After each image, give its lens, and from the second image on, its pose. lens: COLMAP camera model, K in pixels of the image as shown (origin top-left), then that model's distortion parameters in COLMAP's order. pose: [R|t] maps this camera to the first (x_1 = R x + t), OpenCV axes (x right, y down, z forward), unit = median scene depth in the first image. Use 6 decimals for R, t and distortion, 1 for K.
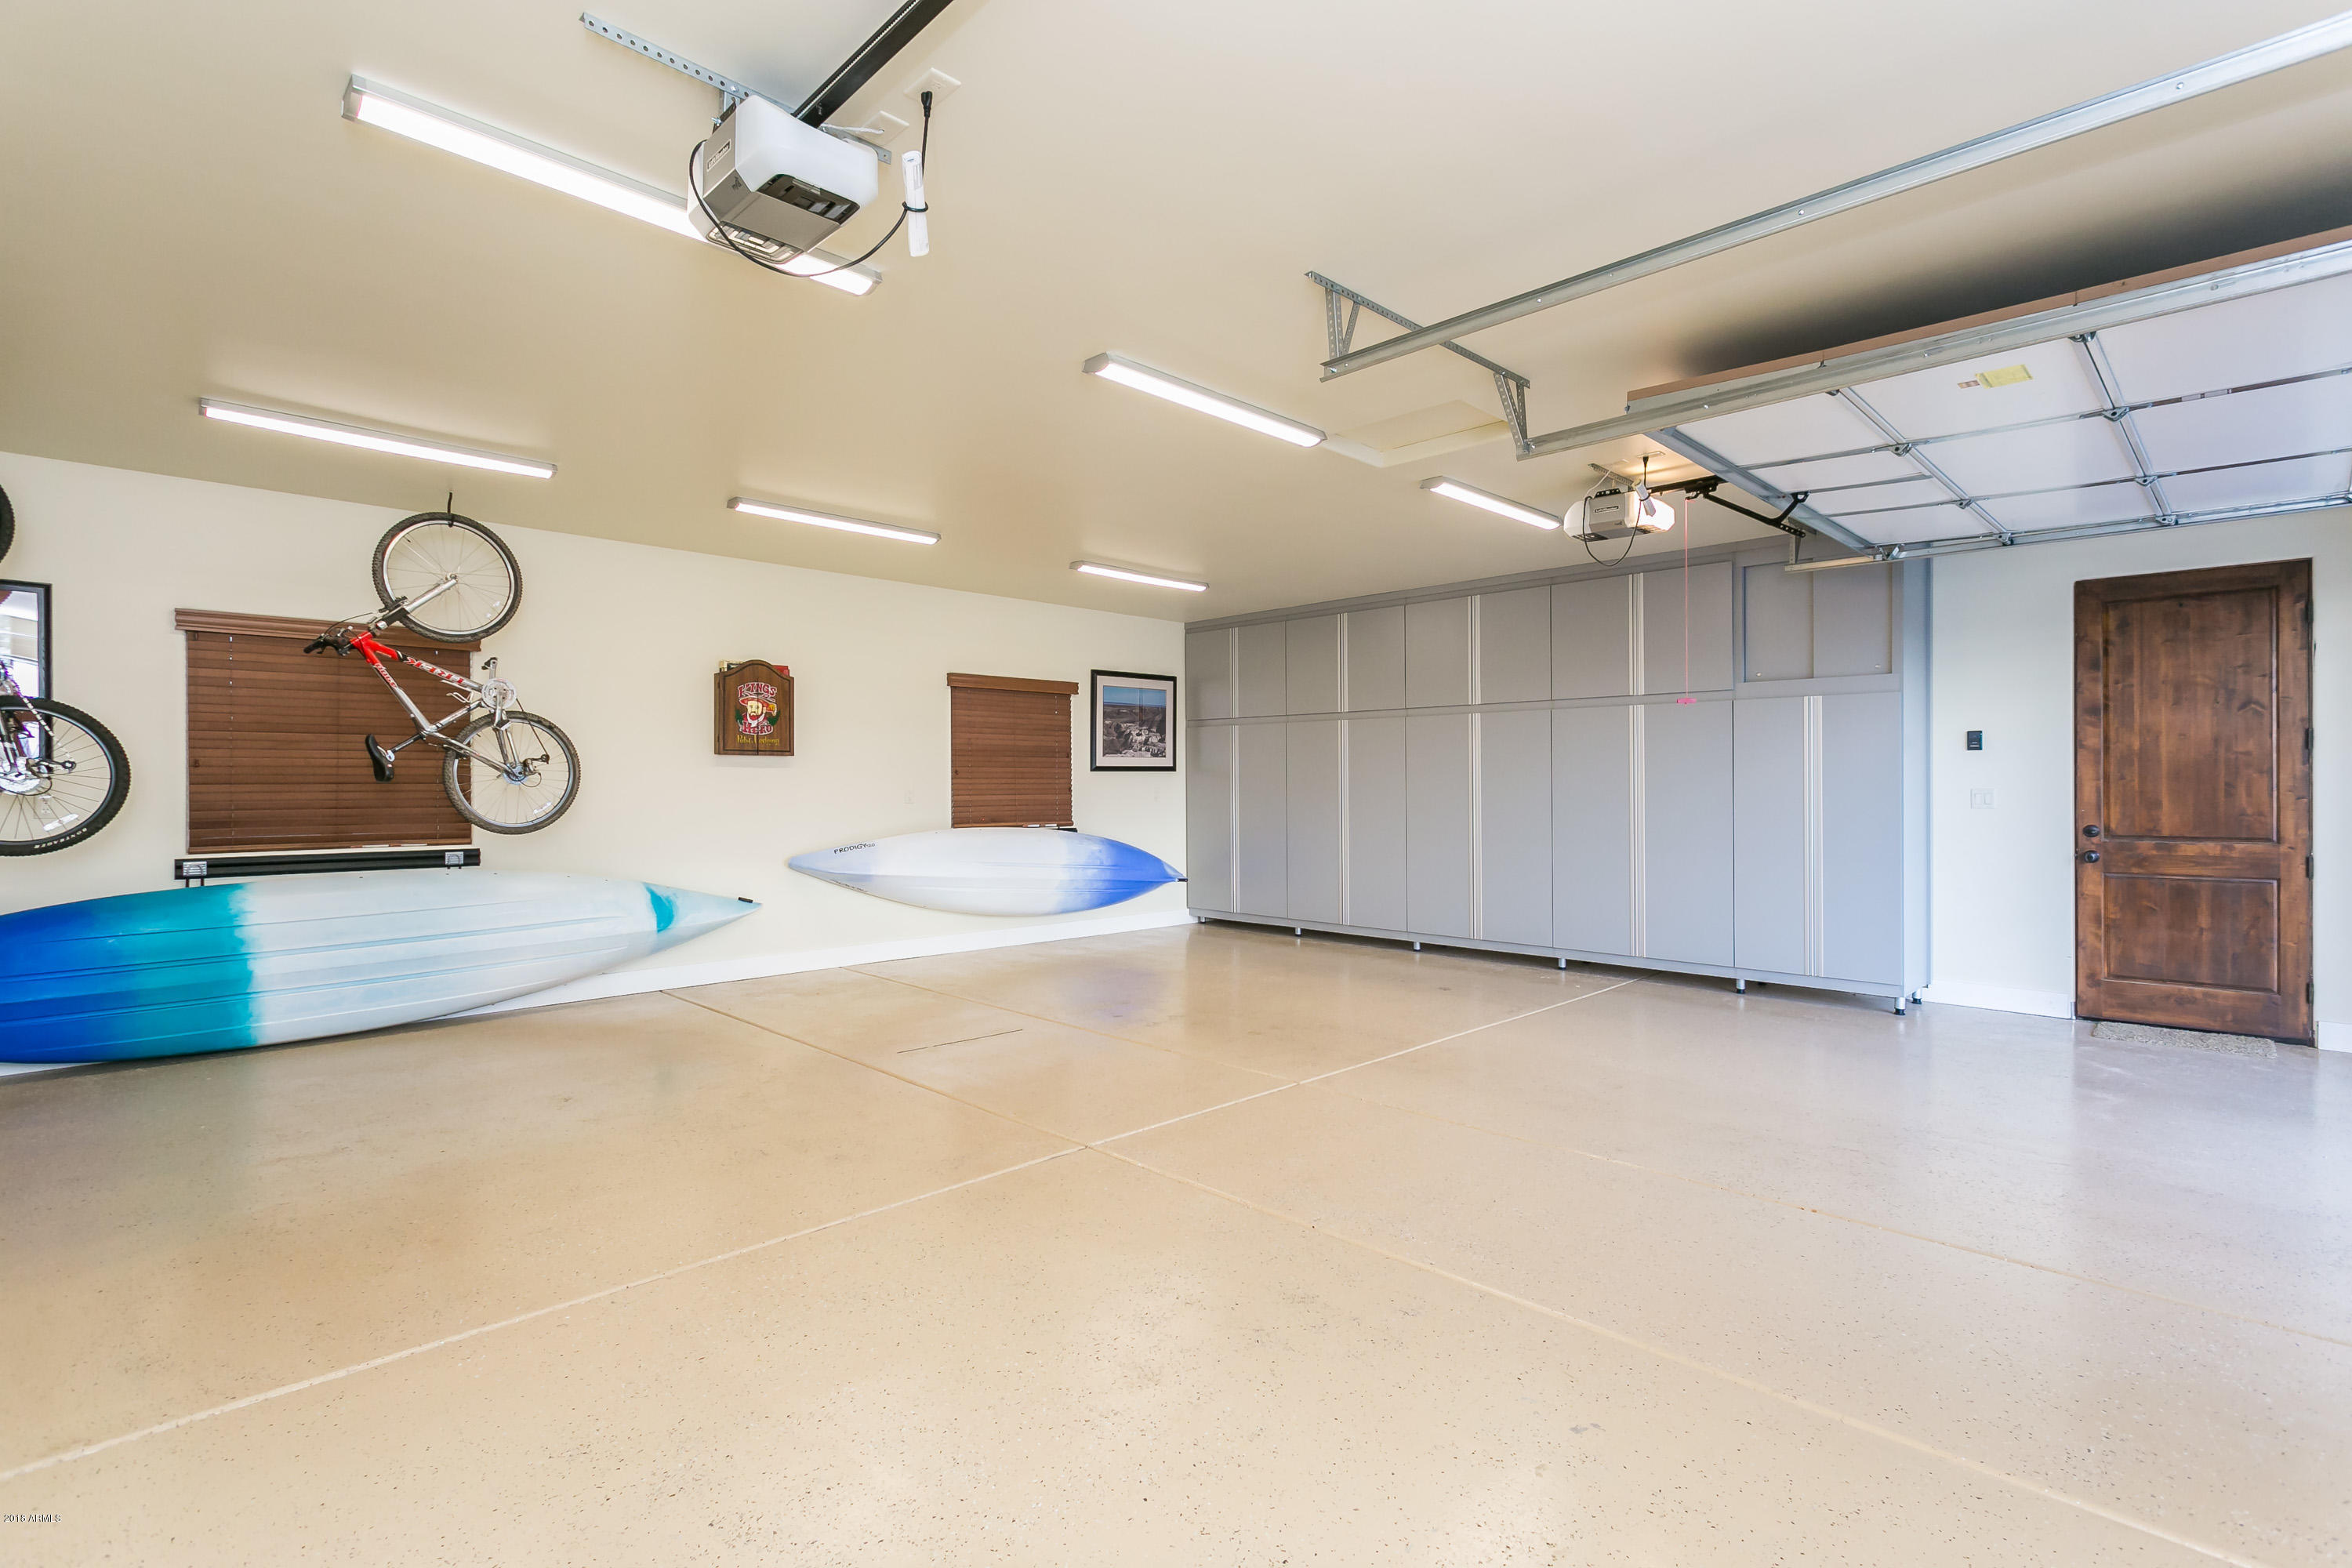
lens RADIAL K [[1121.8, 0, 1180.5], [0, 1121.8, 782.1], [0, 0, 1]] dist [0.002101, 0.000434]
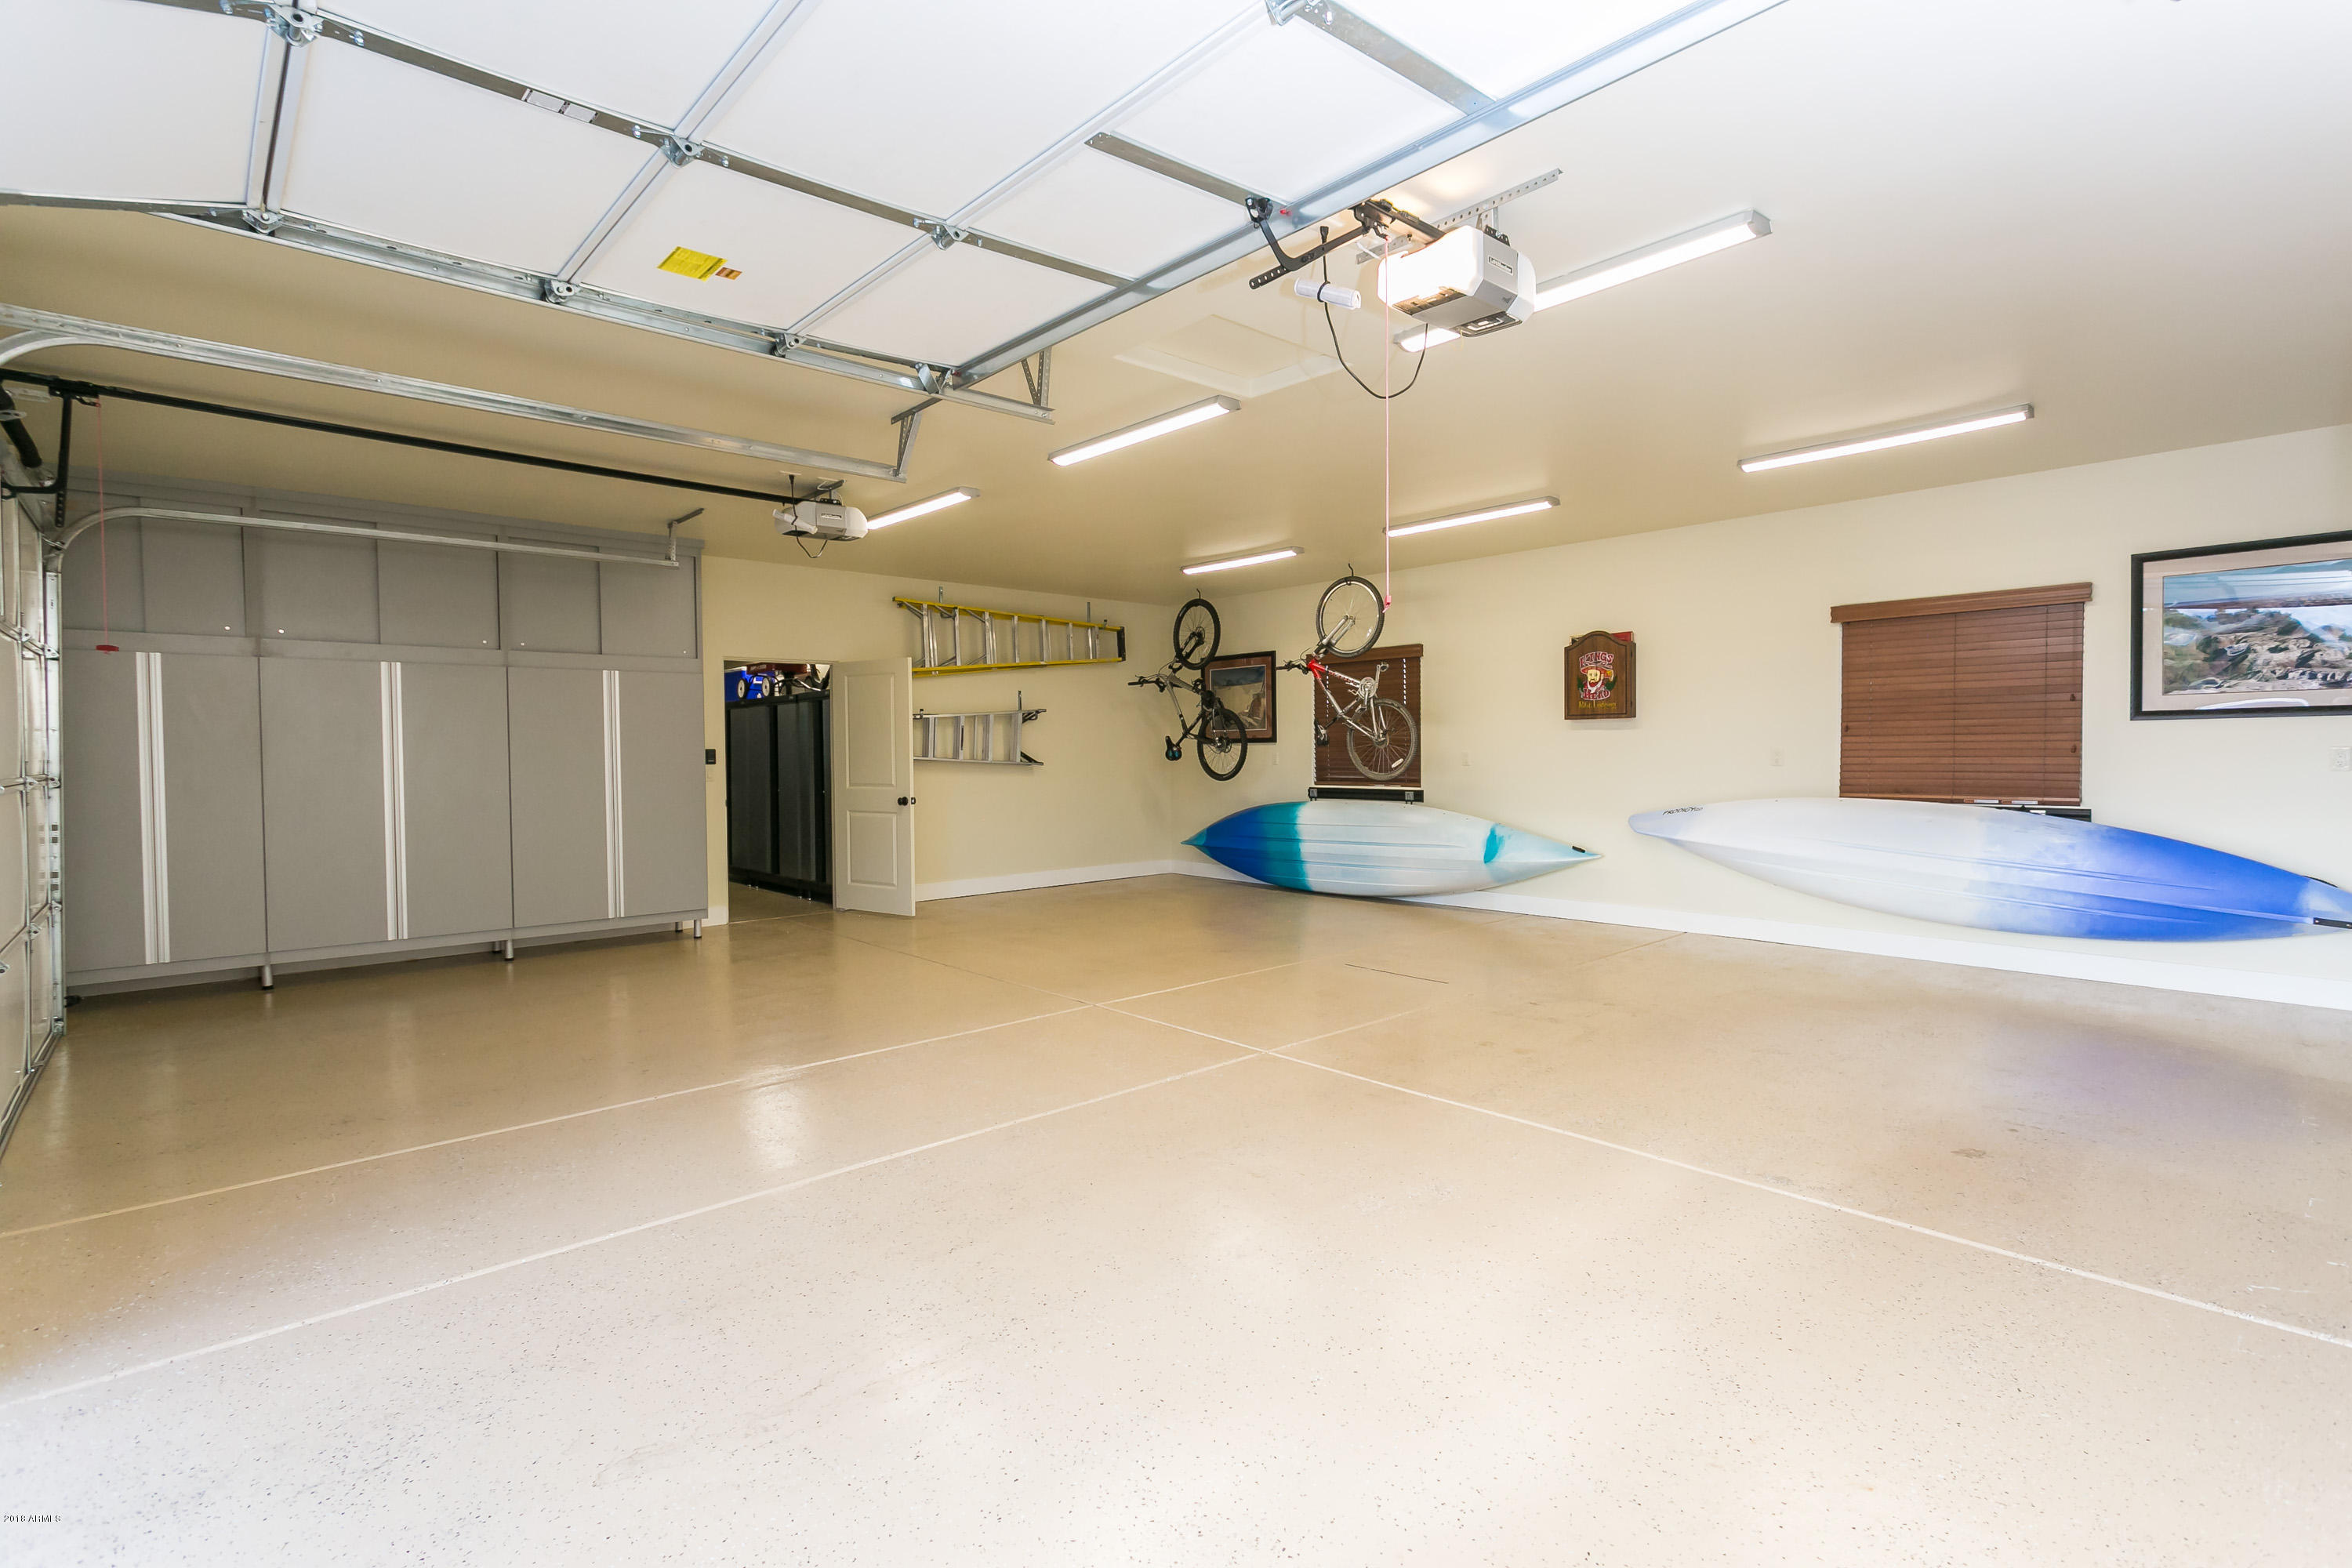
lens RADIAL K [[1121.8, 0, 1180.5], [0, 1121.8, 782.1], [0, 0, 1]] dist [0.002101, 0.000434]
pose [[-0.059580, 0.027885, -0.997834, 0.723649], [0.007402, 0.999595, 0.027492, 0.004567], [0.998196, -0.005748, -0.059763, 0.649668]]
